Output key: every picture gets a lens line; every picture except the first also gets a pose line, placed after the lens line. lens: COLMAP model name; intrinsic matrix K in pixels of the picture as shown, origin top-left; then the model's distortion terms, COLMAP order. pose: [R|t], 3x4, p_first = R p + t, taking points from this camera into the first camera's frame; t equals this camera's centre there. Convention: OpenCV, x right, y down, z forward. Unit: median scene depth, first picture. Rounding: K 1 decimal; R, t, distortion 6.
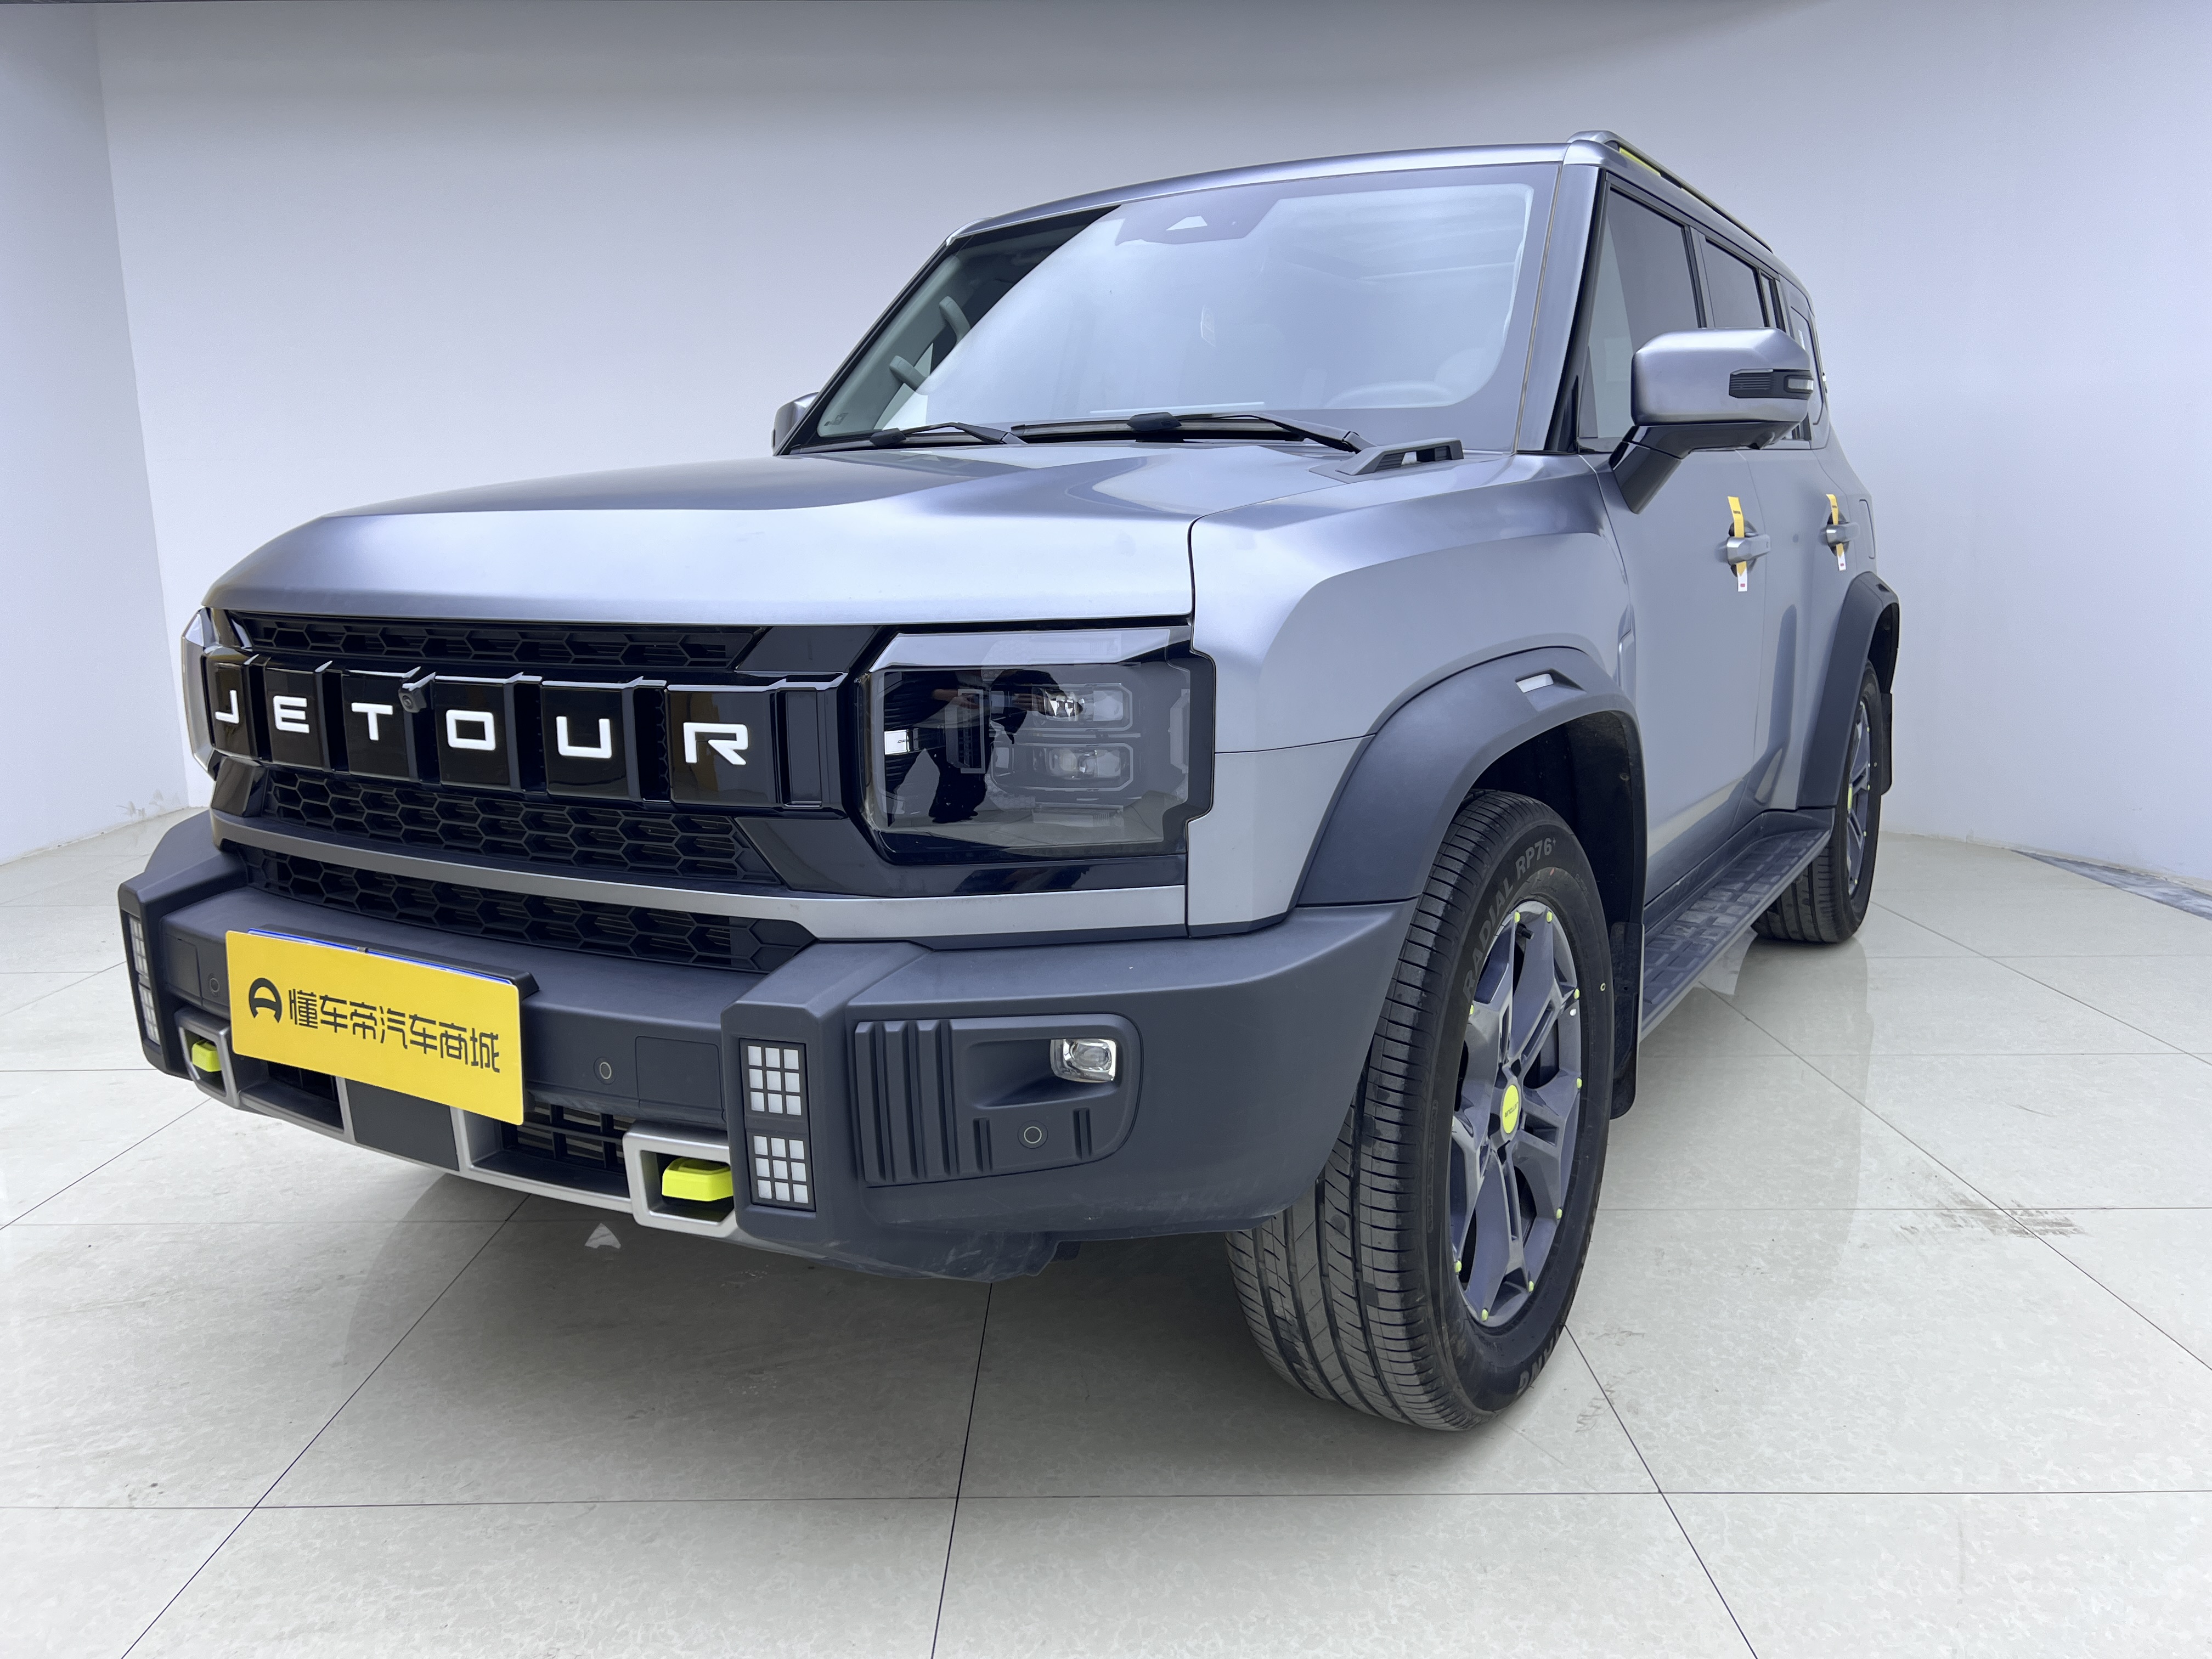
lens RADIAL K [[1606.4, 0, 1186.8], [0, 1606.4, 894.3], [0, 0, 1]] dist [0.033322, -0.002257]
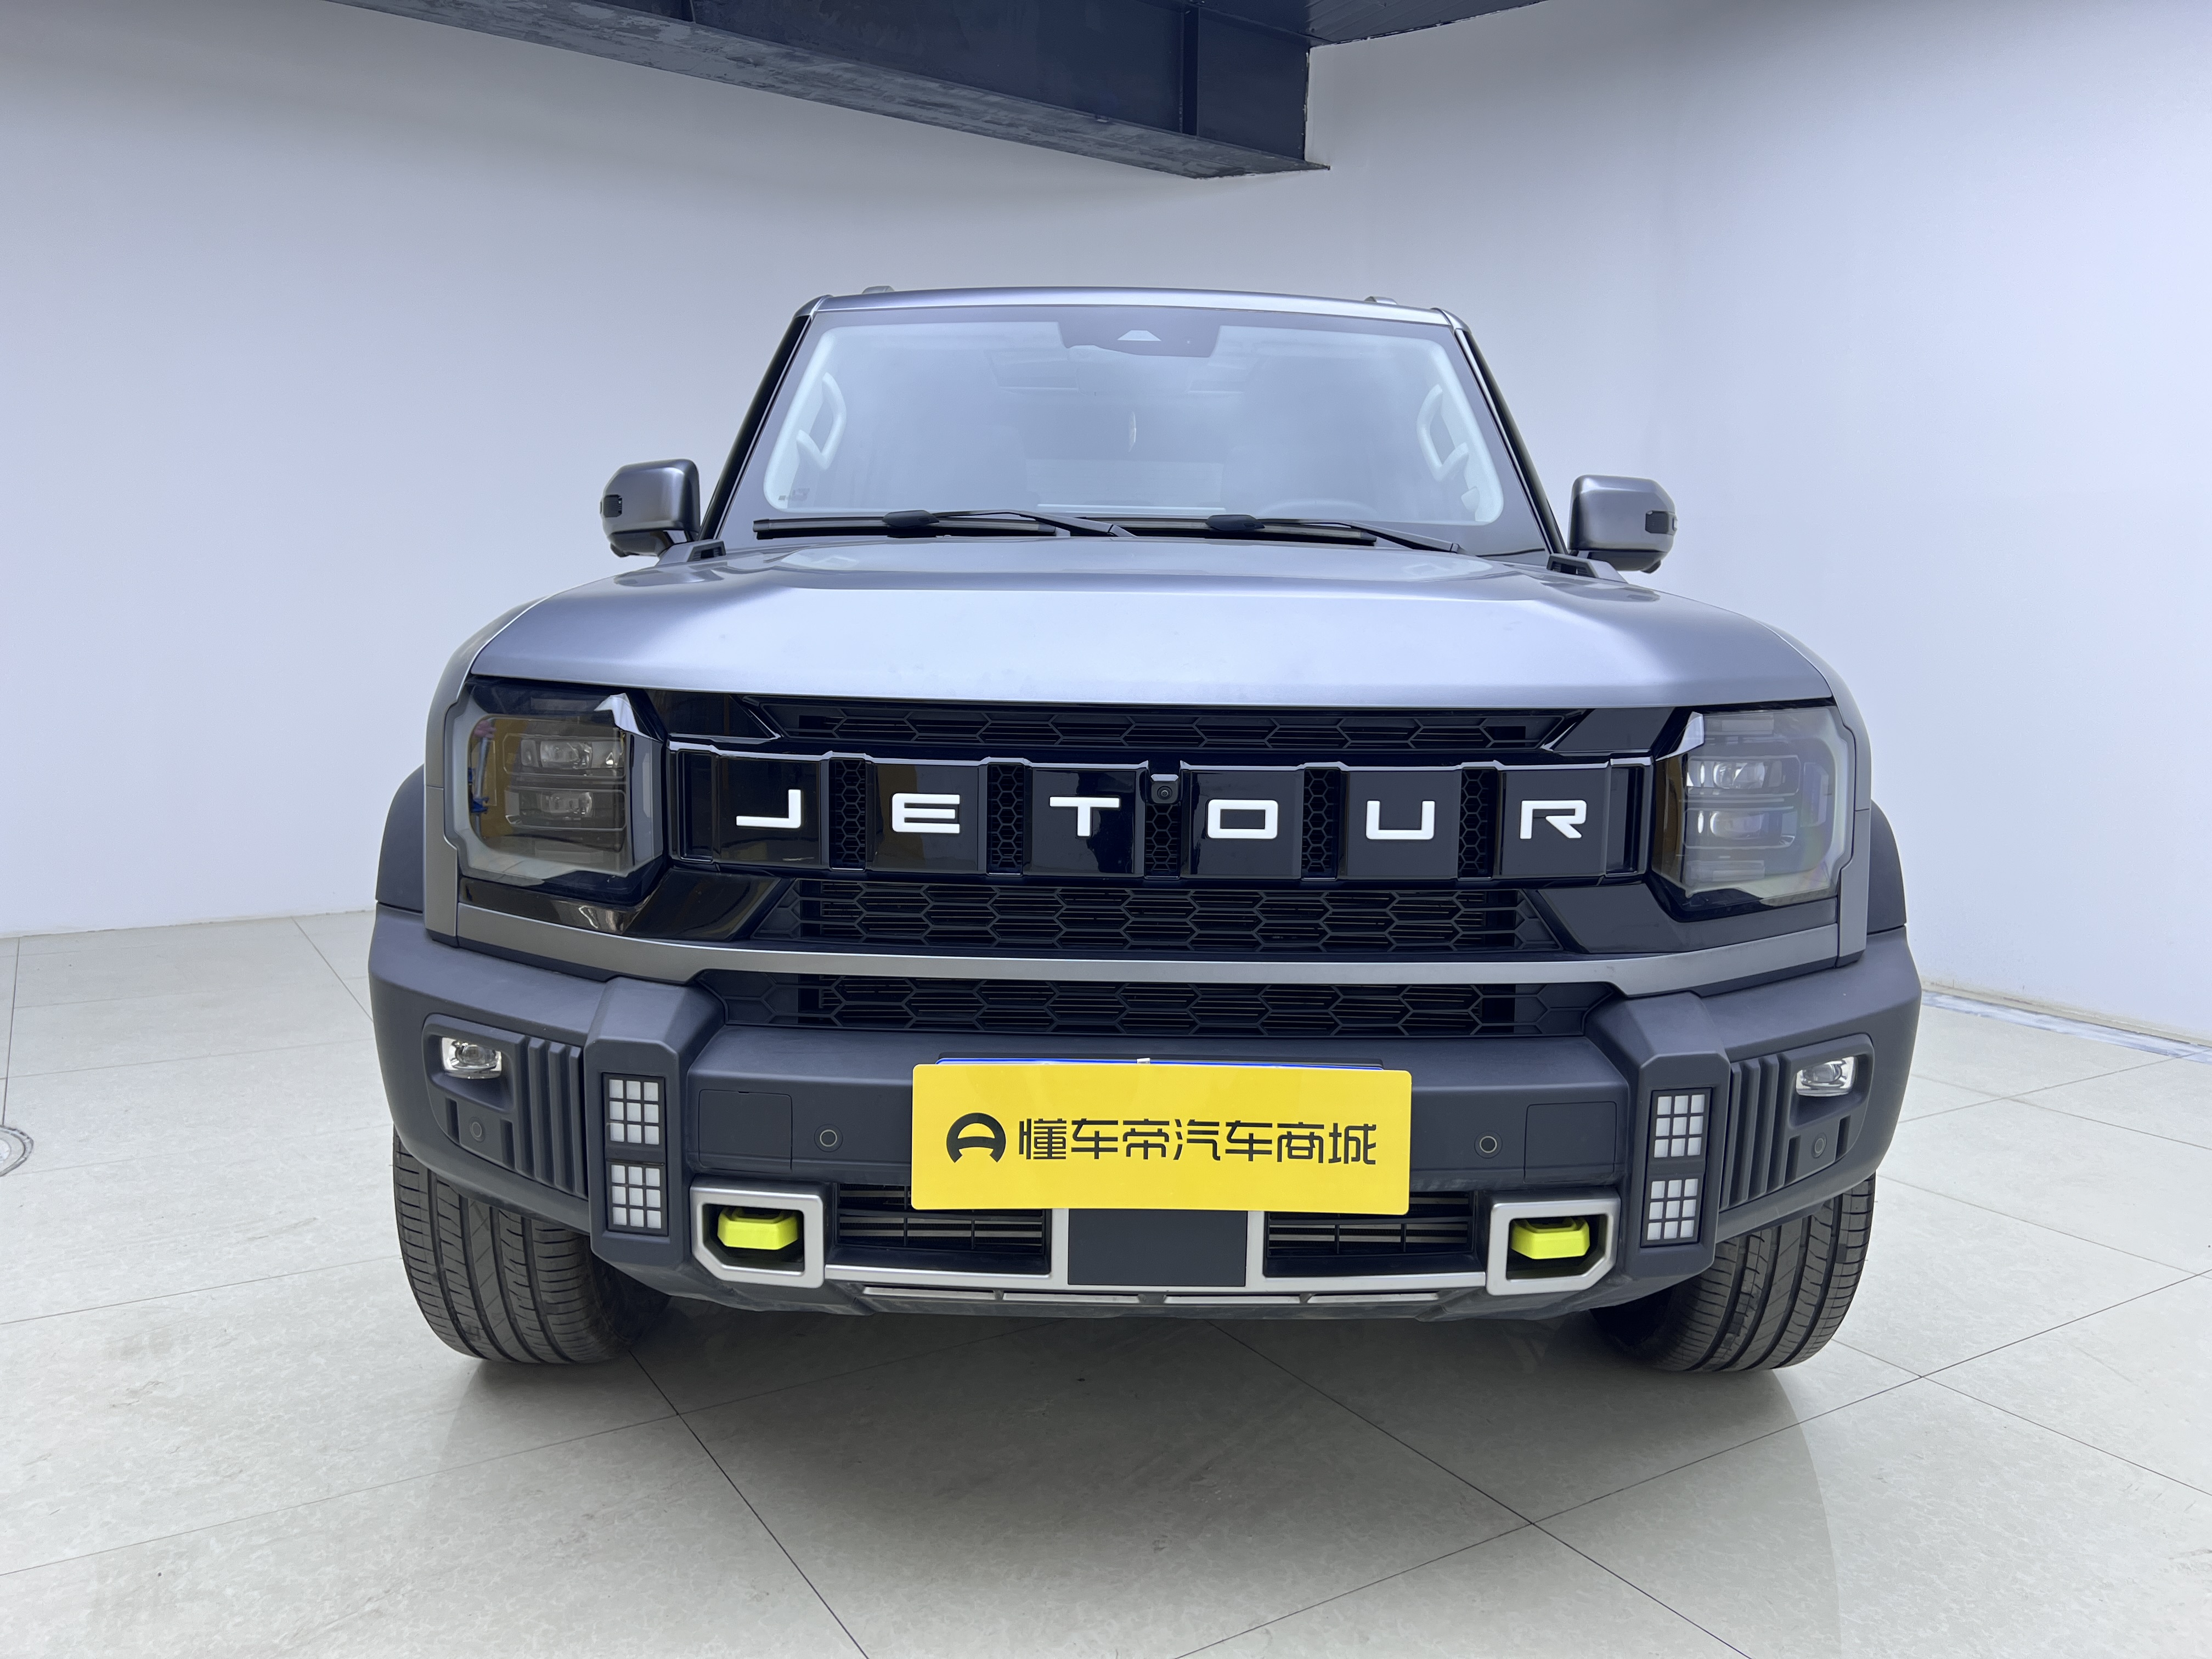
lens RADIAL K [[1601.0, 0, 1069.1], [0, 1601.0, 922.5], [0, 0, 1]] dist [0.109396, -0.126481]
pose [[0.851956, -0.067228, 0.519280, -1.056815], [0.088045, 0.995996, -0.015507, -0.035710], [-0.516159, 0.058931, 0.854463, 0.248298]]
